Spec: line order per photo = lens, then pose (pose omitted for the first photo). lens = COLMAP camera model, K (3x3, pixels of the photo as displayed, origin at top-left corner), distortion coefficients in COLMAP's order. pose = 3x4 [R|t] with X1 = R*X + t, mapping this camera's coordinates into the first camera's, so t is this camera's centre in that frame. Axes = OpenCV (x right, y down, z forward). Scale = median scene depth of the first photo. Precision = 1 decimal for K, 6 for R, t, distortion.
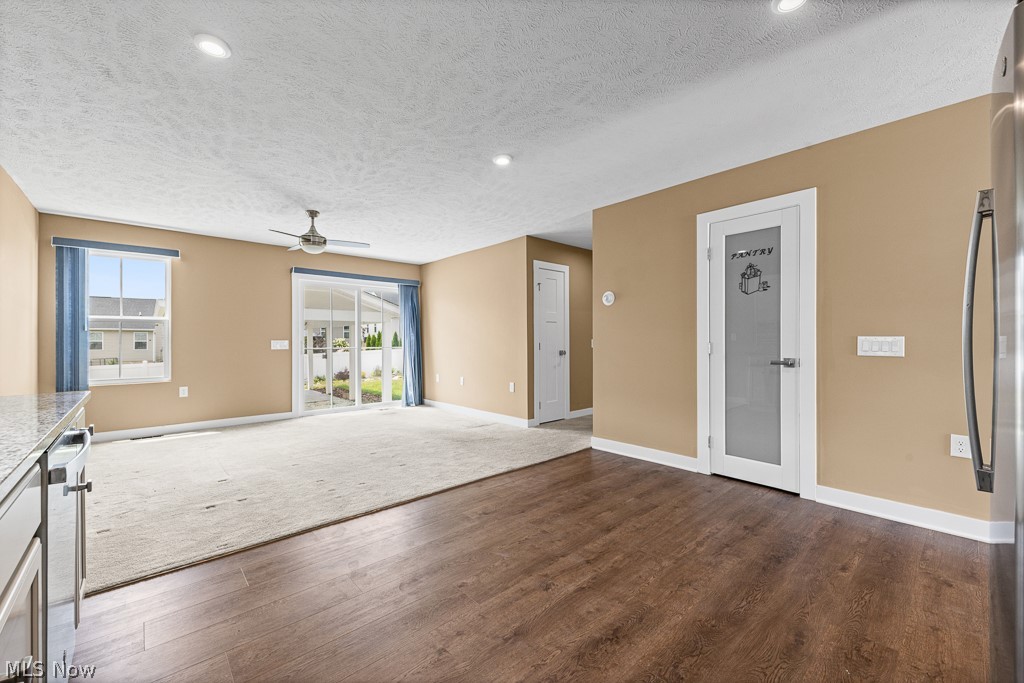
lens RADIAL K [[406.6, 0, 513.9], [0, 406.6, 340.9], [0, 0, 1]] dist [0.005979, -0.000632]
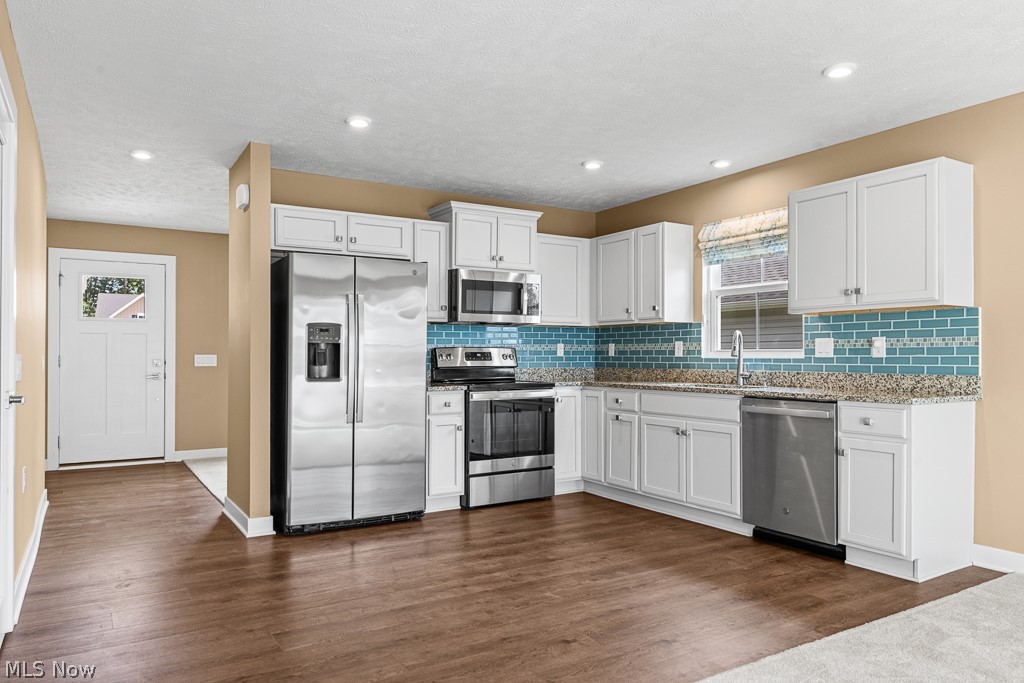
lens RADIAL K [[675.2, 0, 502.7], [0, 675.2, 348.4], [0, 0, 1]] dist [0.002430, -0.002116]
pose [[-0.978372, 0.005276, 0.206784, -0.118700], [0.002809, 0.999921, -0.012223, 0.000271], [-0.206832, -0.011378, -0.978310, 1.265255]]
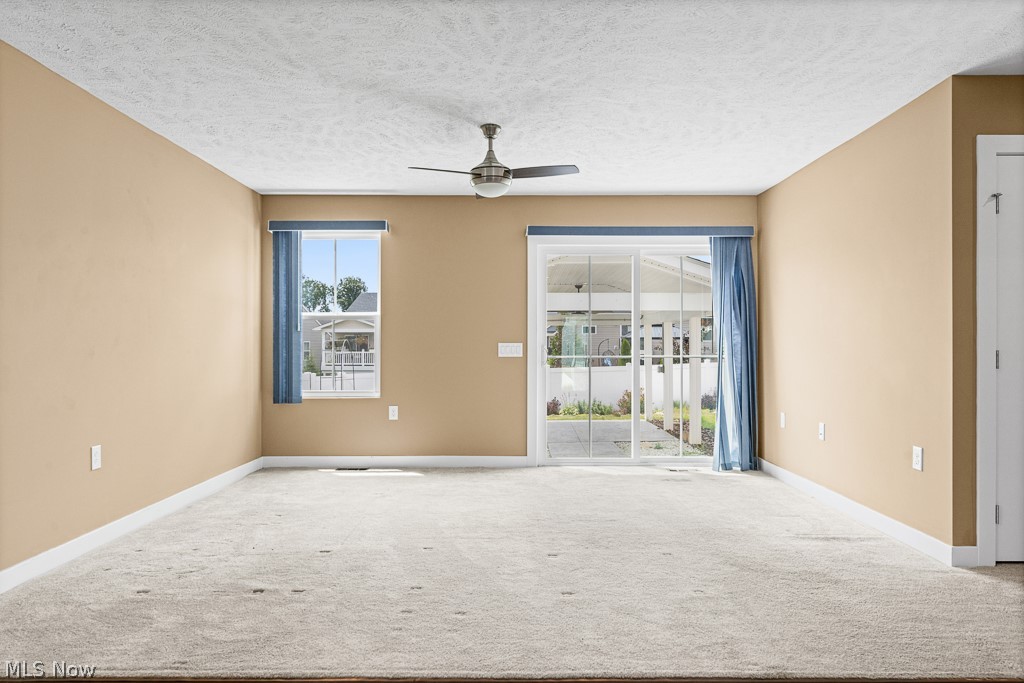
lens RADIAL K [[675.2, 0, 518.8], [0, 675.2, 350.3], [0, 0, 1]] dist [0.002430, -0.002116]
pose [[0.741219, 0.008767, -0.671206, 0.203274], [-0.002876, 0.999947, 0.009884, -0.000845], [0.671257, -0.005396, 0.741205, 0.299358]]
